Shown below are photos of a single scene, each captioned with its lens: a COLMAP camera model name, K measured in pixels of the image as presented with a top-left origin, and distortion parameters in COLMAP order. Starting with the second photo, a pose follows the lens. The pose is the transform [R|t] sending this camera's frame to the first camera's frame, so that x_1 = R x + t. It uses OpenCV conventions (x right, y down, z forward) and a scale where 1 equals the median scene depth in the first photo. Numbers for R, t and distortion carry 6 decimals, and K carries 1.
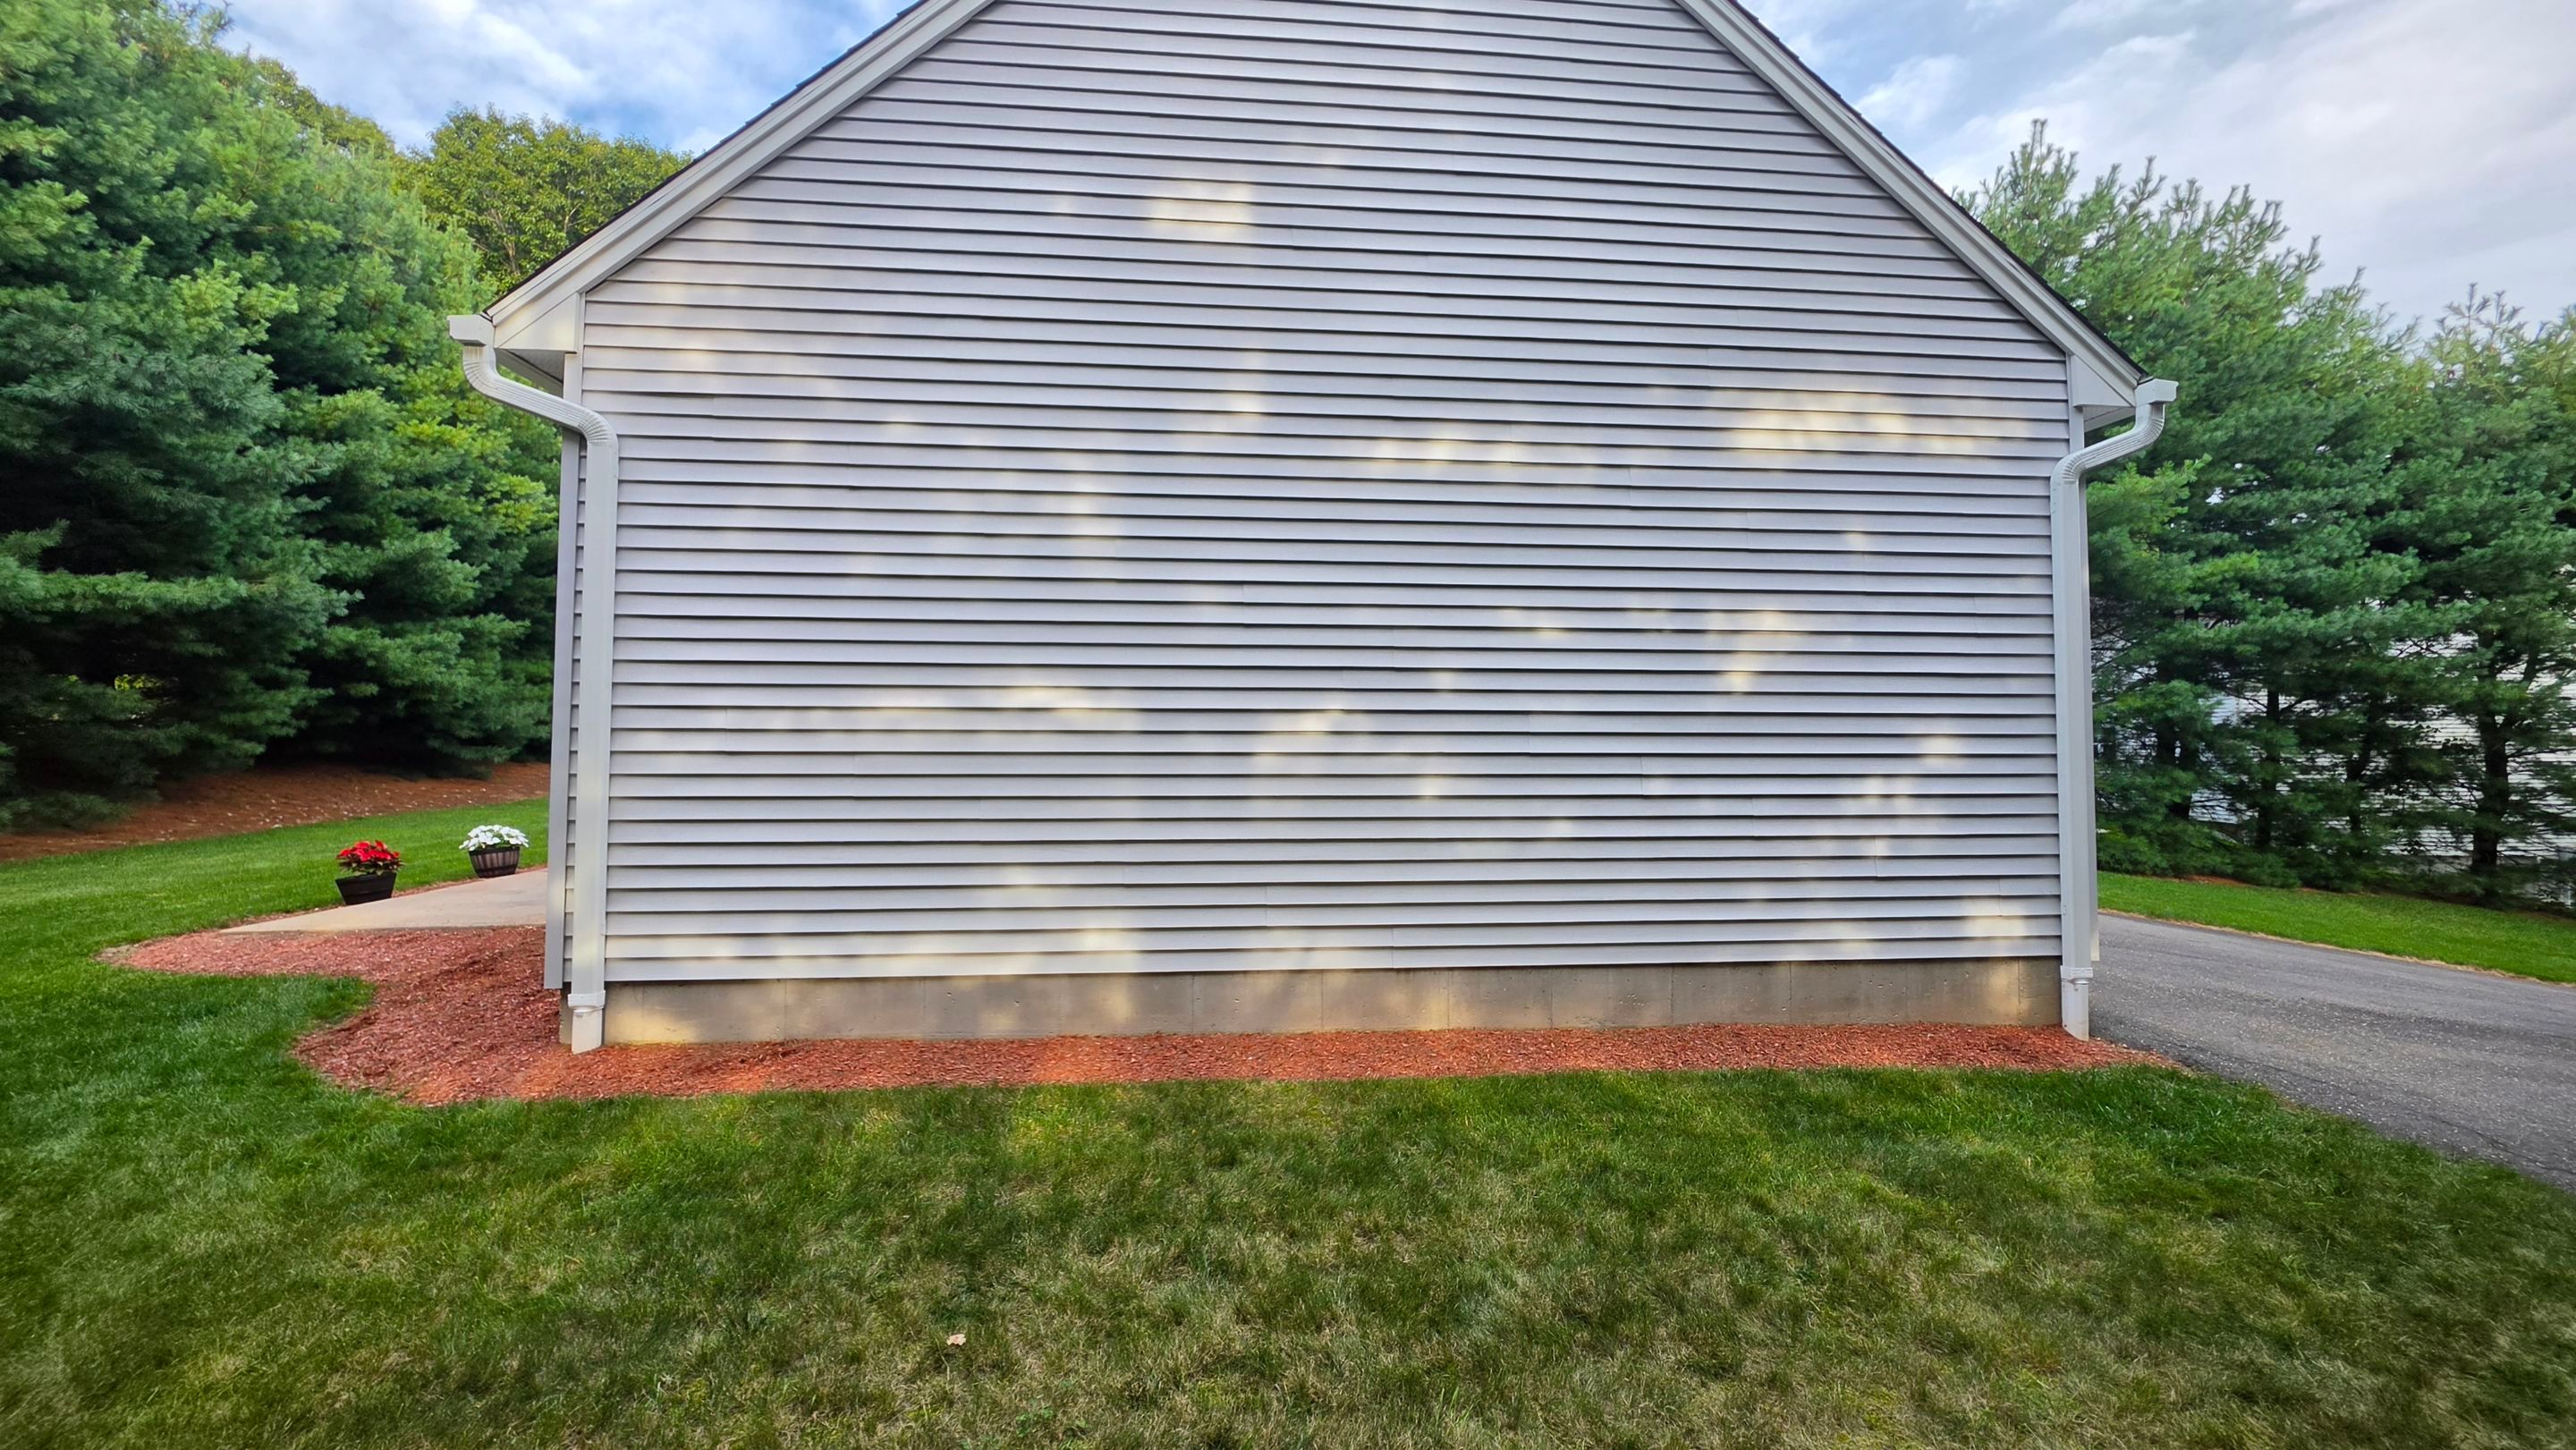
lens RADIAL K [[1019.6, 0, 1288.0], [0, 1019.6, 726.0], [0, 0, 1]] dist [0.001727, 0.000050]
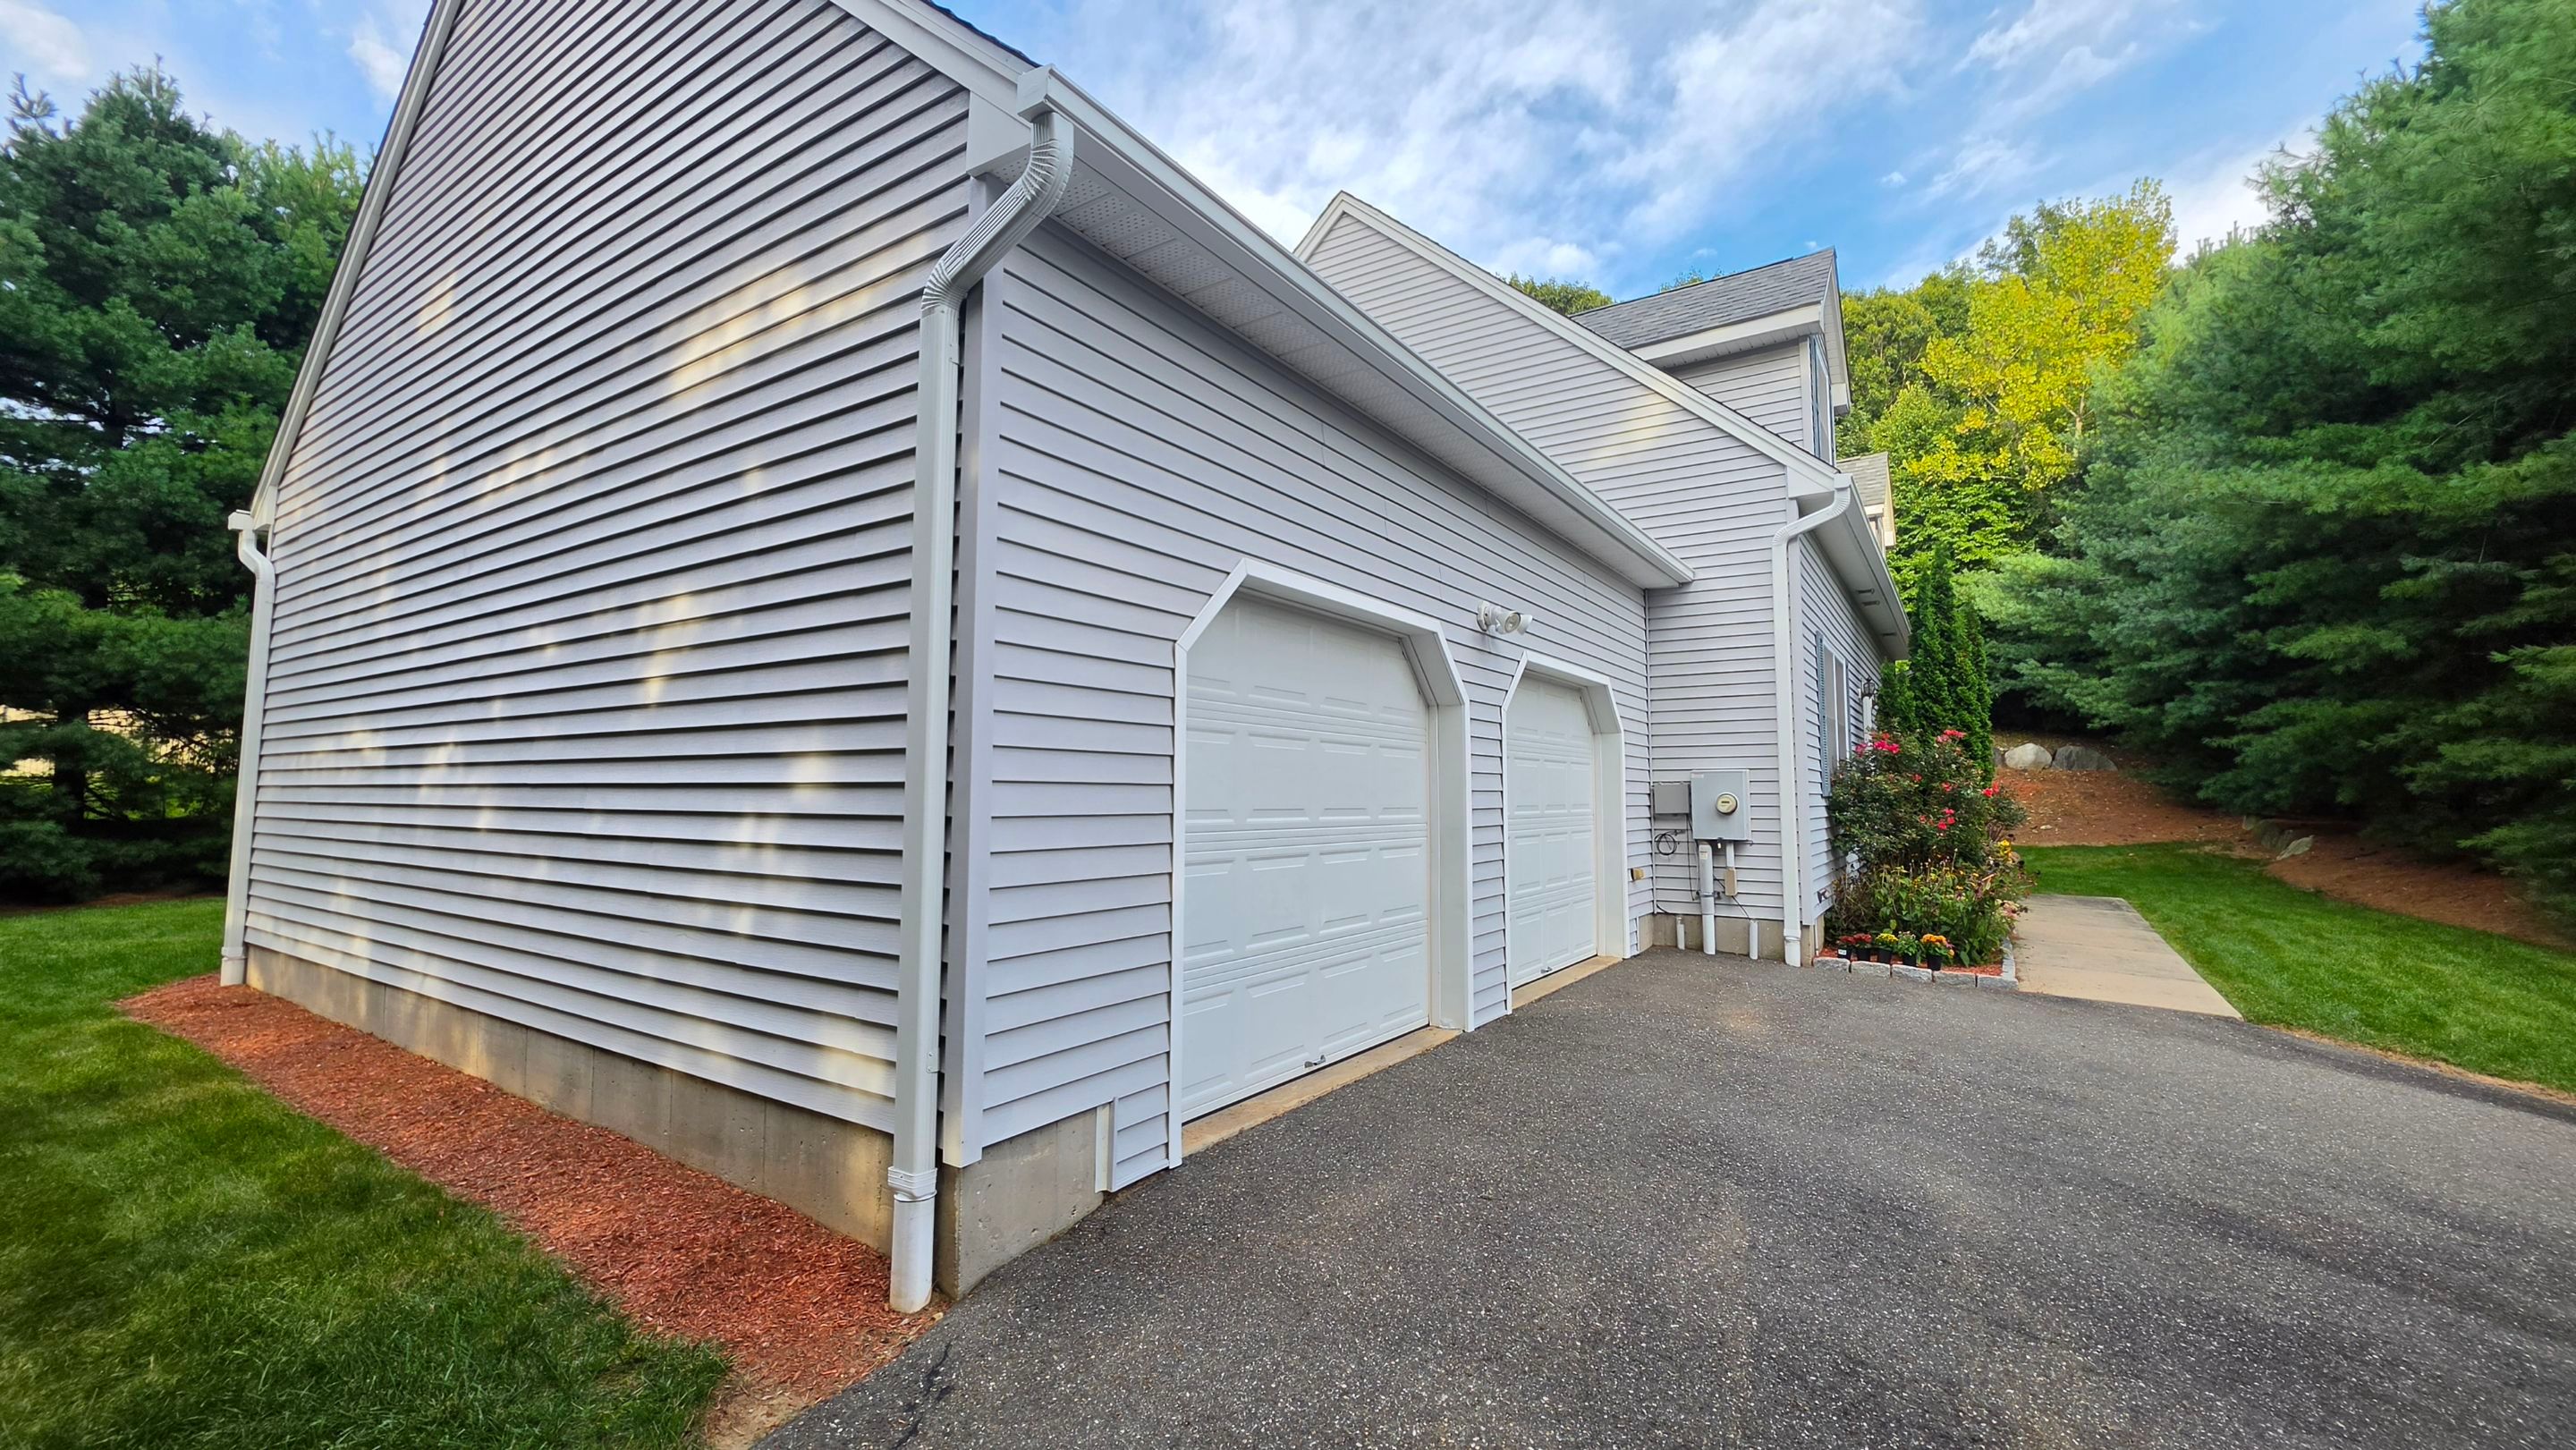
lens RADIAL K [[1019.6, 0, 1283.6], [0, 1019.6, 716.7], [0, 0, 1]] dist [0.001727, 0.000050]
pose [[0.780528, -0.045407, -0.623469, 1.286642], [0.017520, 0.998556, -0.050790, 0.023885], [0.624875, 0.028720, 0.780196, 0.688041]]
